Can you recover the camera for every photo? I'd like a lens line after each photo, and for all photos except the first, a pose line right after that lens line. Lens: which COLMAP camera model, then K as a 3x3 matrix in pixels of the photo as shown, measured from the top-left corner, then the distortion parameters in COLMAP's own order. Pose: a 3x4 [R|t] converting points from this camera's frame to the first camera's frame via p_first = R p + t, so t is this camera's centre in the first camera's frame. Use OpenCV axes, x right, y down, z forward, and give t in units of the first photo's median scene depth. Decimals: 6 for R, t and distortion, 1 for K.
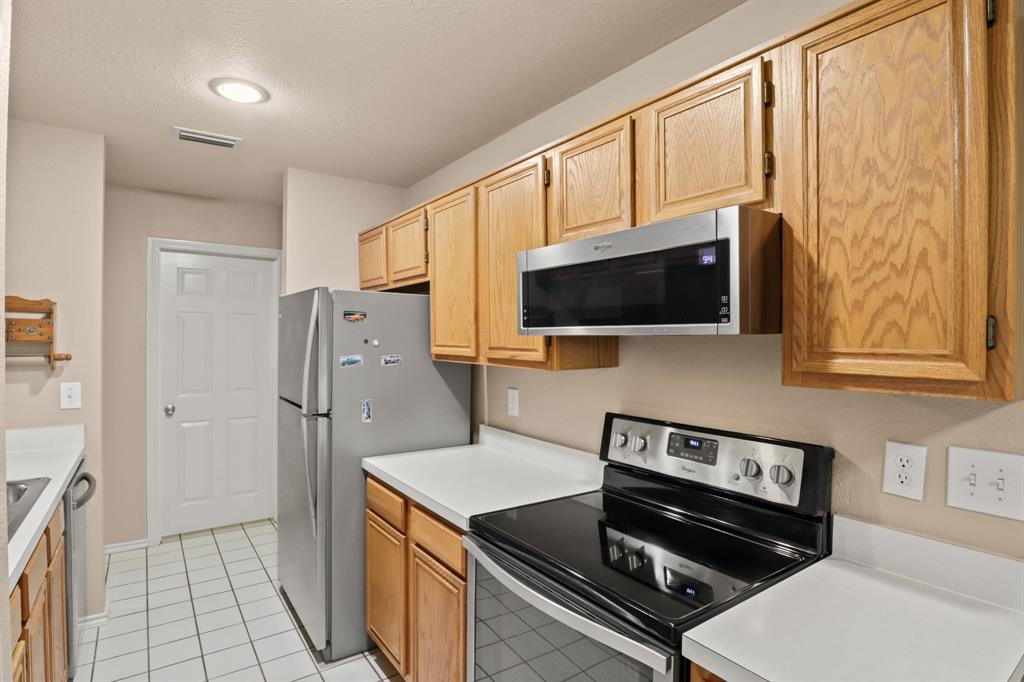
lens RADIAL K [[532.7, 0, 512.9], [0, 532.7, 332.1], [0, 0, 1]] dist [-0.047385, 0.007721]
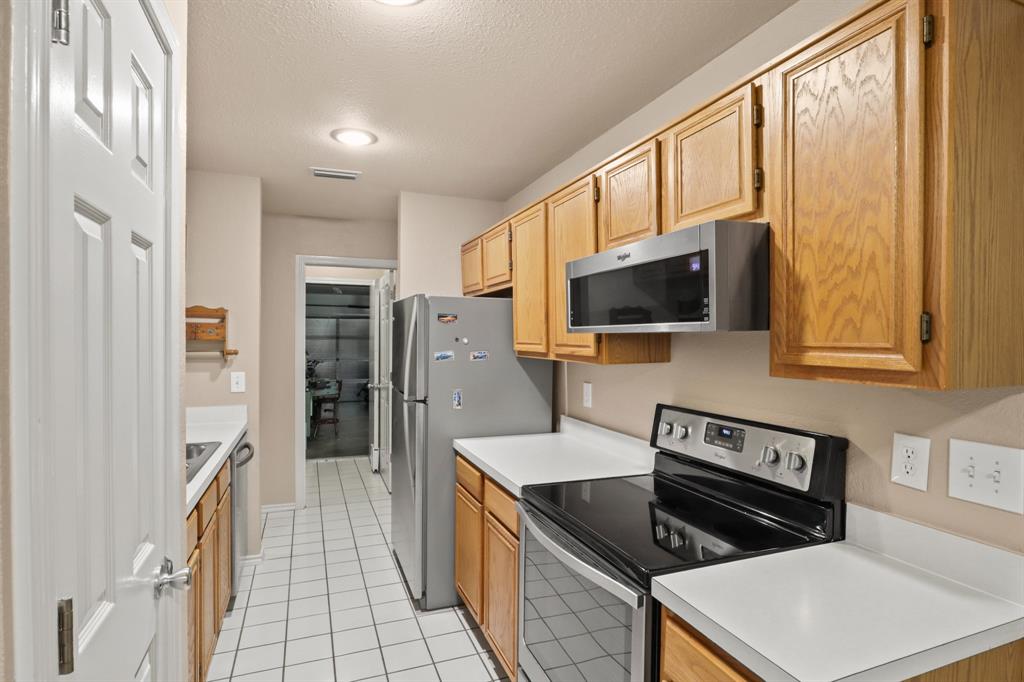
lens RADIAL K [[530.1, 0, 511.9], [0, 530.1, 327.7], [0, 0, 1]] dist [-0.045221, 0.020508]
pose [[0.970835, -0.007153, -0.239641, 0.168649], [0.005198, 0.999948, -0.008788, 0.003314], [0.239691, 0.007285, 0.970822, -0.146538]]
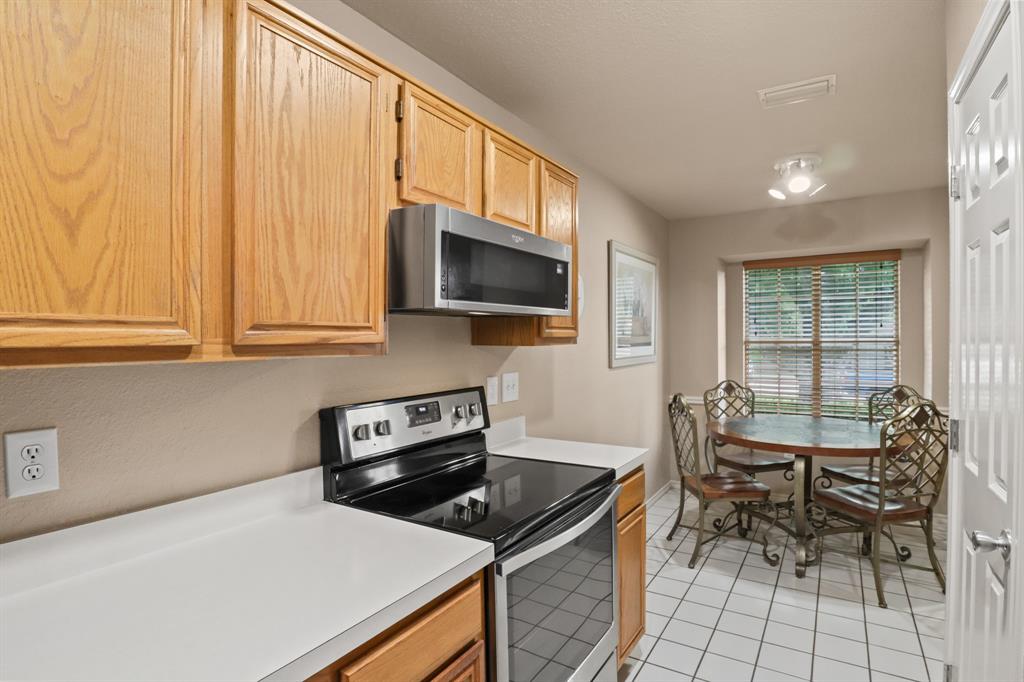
lens RADIAL K [[517.4, 0, 507.7], [0, 517.4, 350.8], [0, 0, 1]] dist [-0.035432, 0.002263]
pose [[-0.370835, -0.026795, 0.928312, -0.746138], [-0.003064, 0.999614, 0.027629, 0.047990], [-0.928694, 0.007402, -0.370774, 1.197562]]
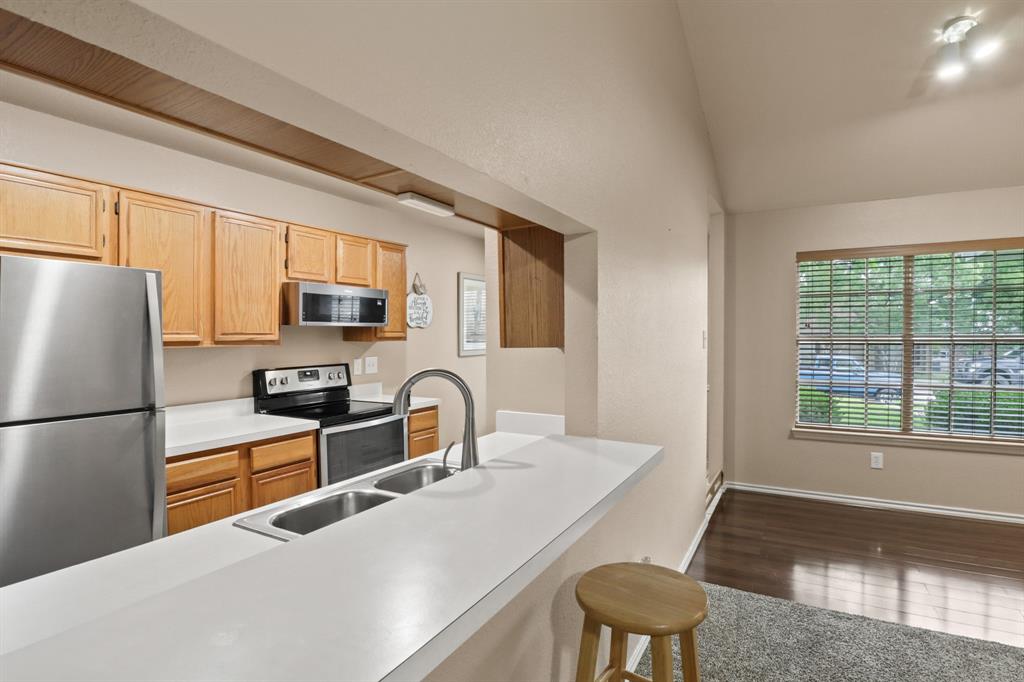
lens RADIAL K [[517.4, 0, 507.7], [0, 517.4, 350.8], [0, 0, 1]] dist [-0.035432, 0.002263]
pose [[-0.426629, -0.038187, 0.903620, -1.962556], [-0.011115, 0.999254, 0.036980, 0.019422], [-0.904359, 0.005734, -0.426735, 1.123648]]
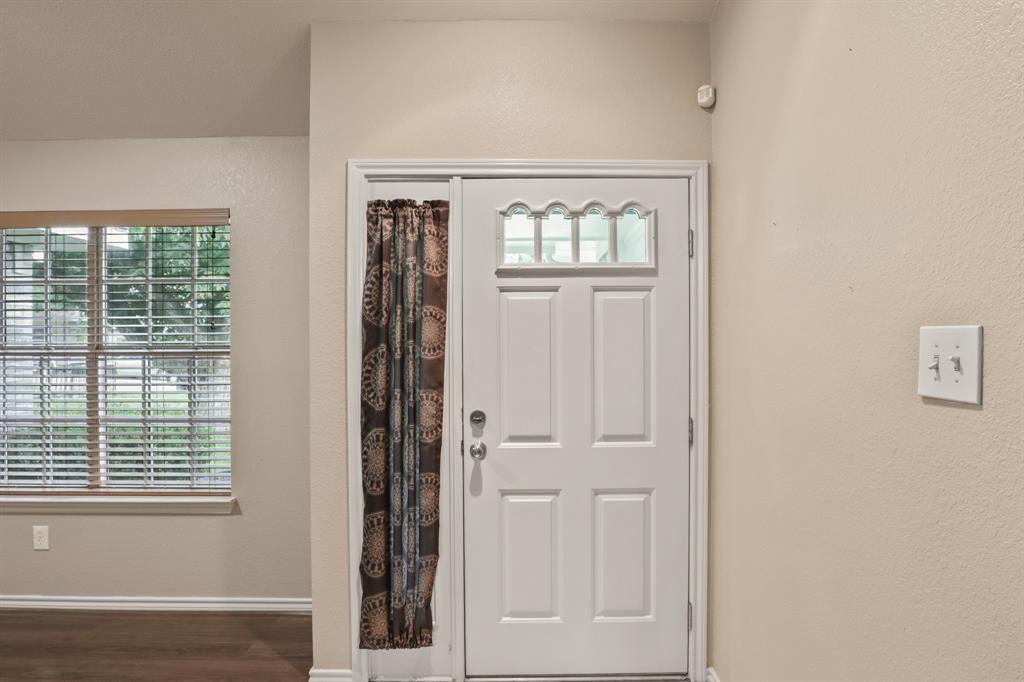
lens RADIAL K [[534.5, 0, 532.1], [0, 534.5, 334.6], [0, 0, 1]] dist [-0.037870, 0.010881]
pose [[-0.812699, -0.002321, 0.582680, -2.731657], [-0.010634, 0.999885, -0.010848, -0.017056], [-0.582587, -0.015012, -0.812630, -1.118923]]
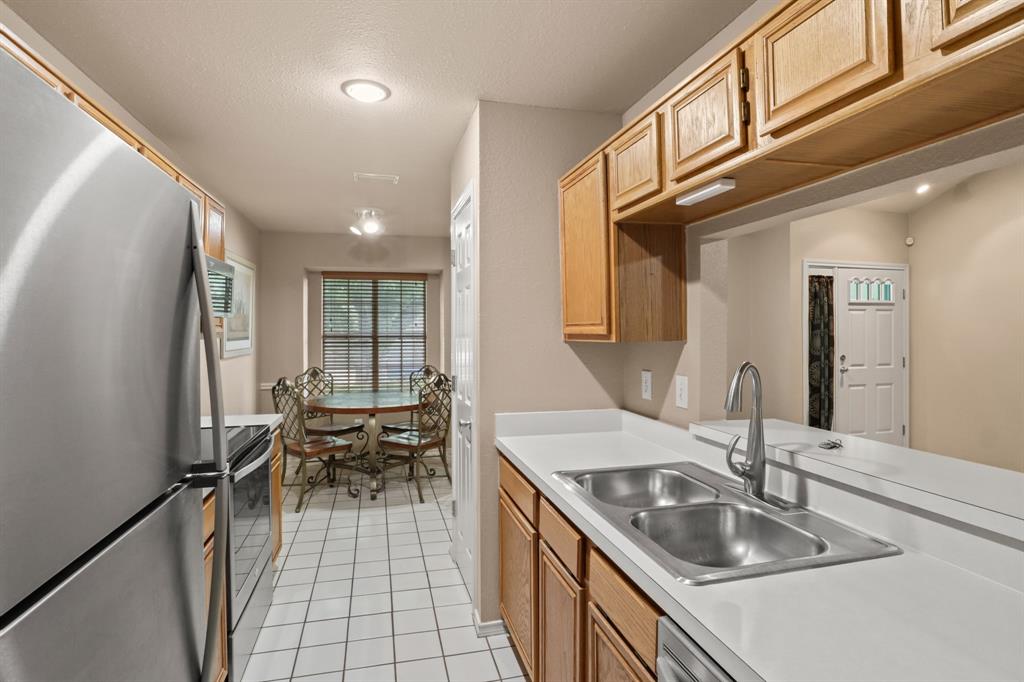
lens RADIAL K [[530.1, 0, 511.9], [0, 530.1, 327.7], [0, 0, 1]] dist [-0.045221, 0.020508]
pose [[-0.933458, -0.006962, 0.358619, -1.086803], [-0.012040, 0.999856, -0.011927, 0.042131], [-0.358484, -0.015452, -0.933408, 1.822084]]
